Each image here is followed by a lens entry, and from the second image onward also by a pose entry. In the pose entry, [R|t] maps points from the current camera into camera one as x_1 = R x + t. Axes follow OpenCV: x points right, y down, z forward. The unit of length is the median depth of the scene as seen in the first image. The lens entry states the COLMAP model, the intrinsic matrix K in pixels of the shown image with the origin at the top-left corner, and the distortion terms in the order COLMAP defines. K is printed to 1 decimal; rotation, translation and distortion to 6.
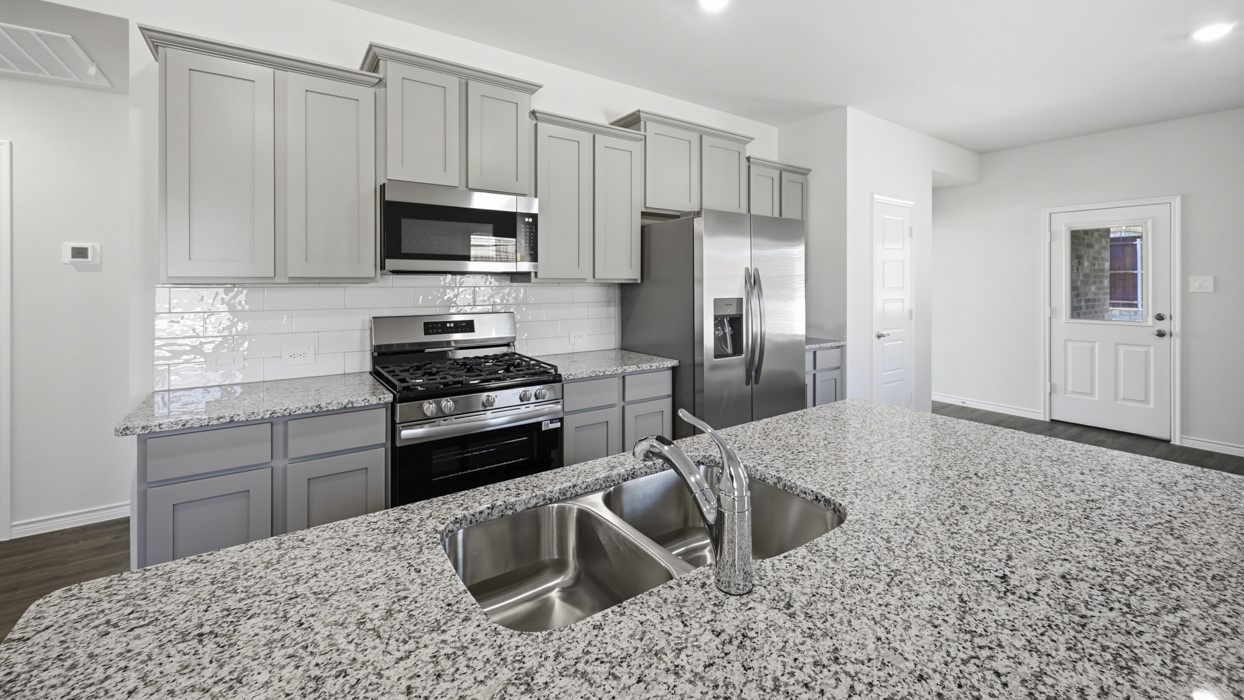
lens RADIAL K [[501.1, 0, 622.5], [0, 501.1, 284.5], [0, 0, 1]] dist [0.009966, 0.000074]
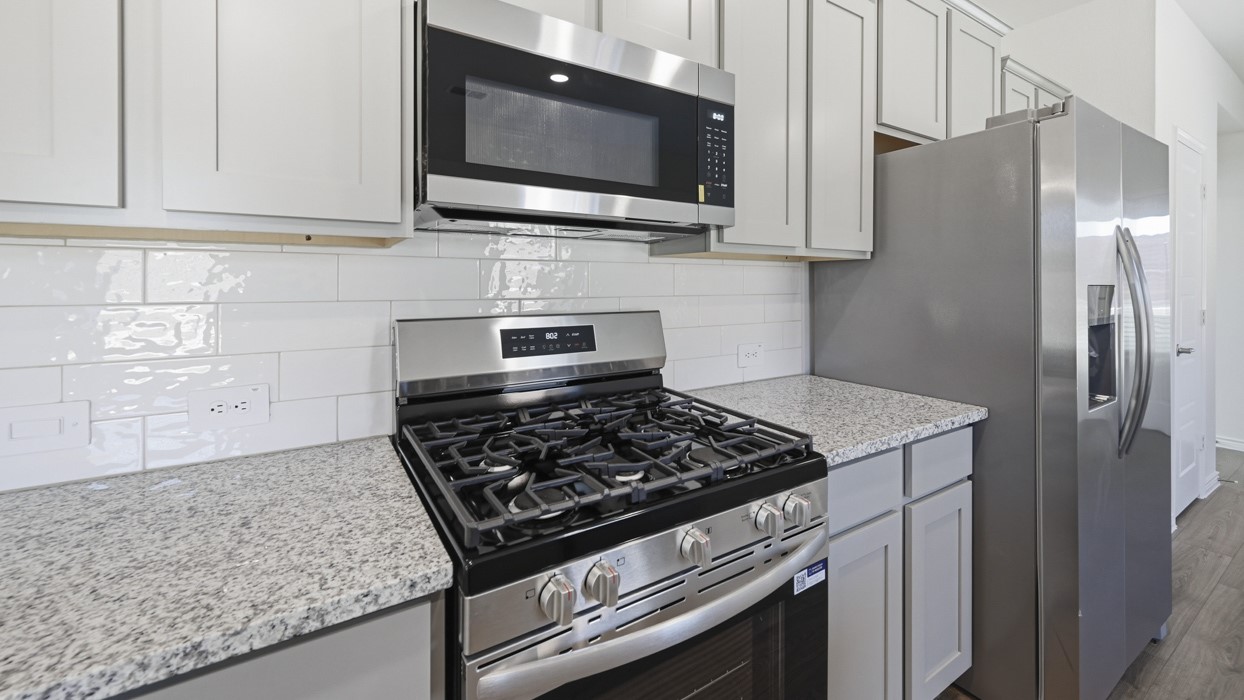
lens RADIAL K [[499.4, 0, 624.4], [0, 499.4, 283.7], [0, 0, 1]] dist [0.000060, 0.000085]
pose [[0.998870, 0.003511, -0.047403, -0.250325], [-0.003524, 0.999994, -0.000187, 0.029418], [0.047402, 0.000354, 0.998876, 0.516491]]
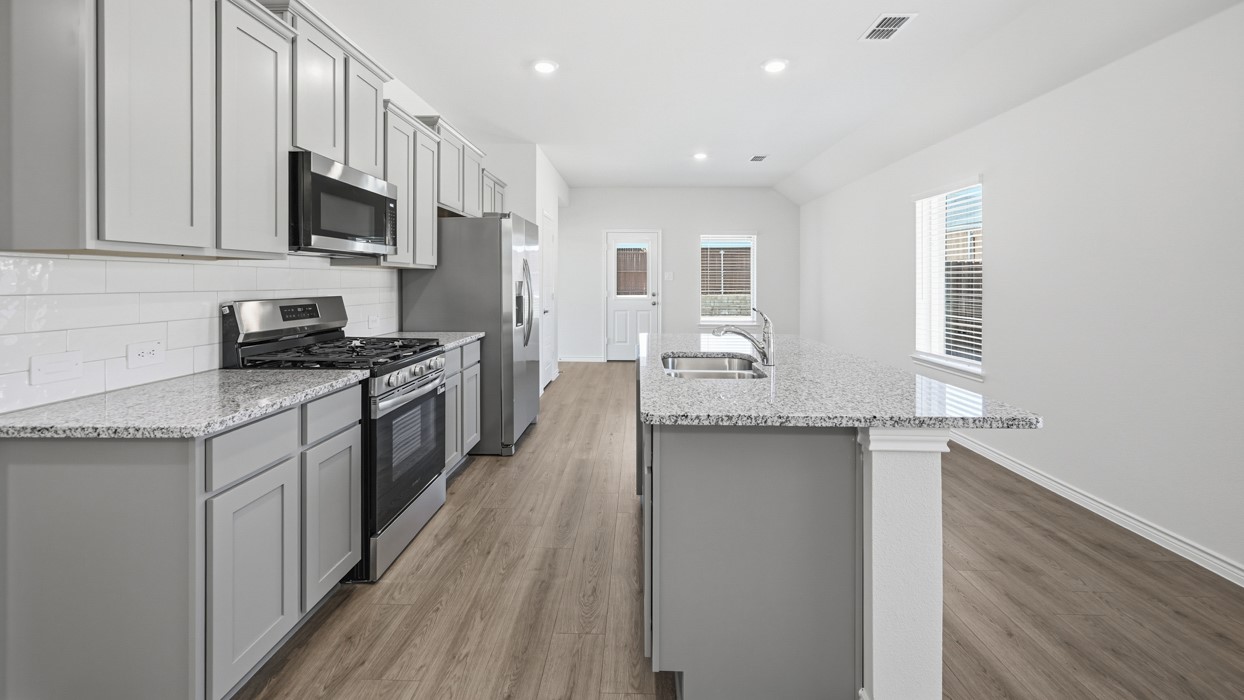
lens RADIAL K [[503.6, 0, 623.7], [0, 503.6, 281.7], [0, 0, 1]] dist [-0.000333, 0.000289]
pose [[0.600858, 0.002209, 0.799353, -0.726141], [-0.002714, 0.999996, -0.000723, 0.029500], [-0.799351, -0.001735, 0.600861, -0.017113]]
